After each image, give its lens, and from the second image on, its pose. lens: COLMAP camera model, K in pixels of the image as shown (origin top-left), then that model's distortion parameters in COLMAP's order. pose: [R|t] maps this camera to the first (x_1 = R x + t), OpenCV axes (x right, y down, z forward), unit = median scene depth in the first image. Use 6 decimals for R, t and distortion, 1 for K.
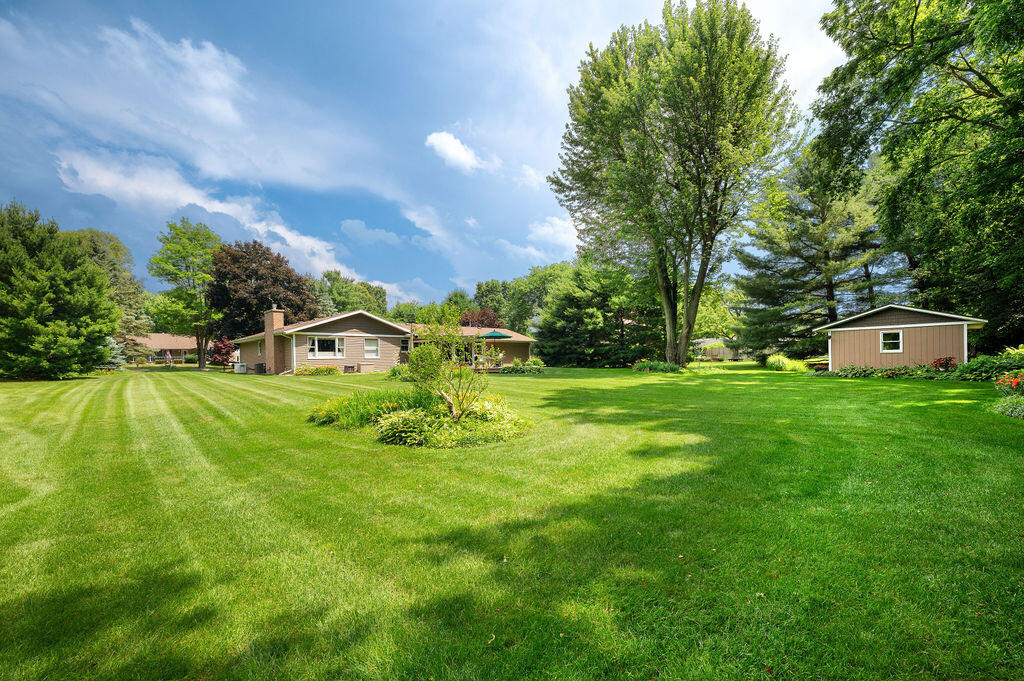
lens RADIAL K [[407.9, 0, 506.8], [0, 407.9, 357.8], [0, 0, 1]] dist [-0.000177, 0.000021]
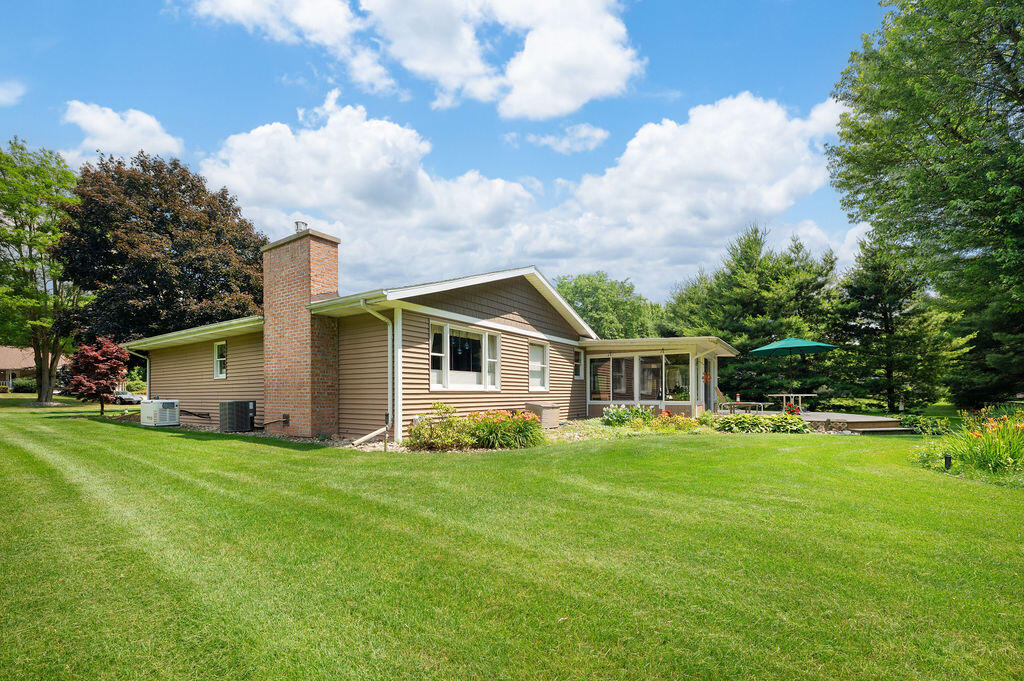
lens RADIAL K [[417.8, 0, 516.2], [0, 417.8, 382.7], [0, 0, 1]] dist [0.000972, 0.000277]
pose [[0.980389, 0.016267, 0.196399, -0.314881], [-0.012900, 0.999747, -0.018410, 0.000475], [-0.196649, 0.015515, 0.980351, 0.433219]]
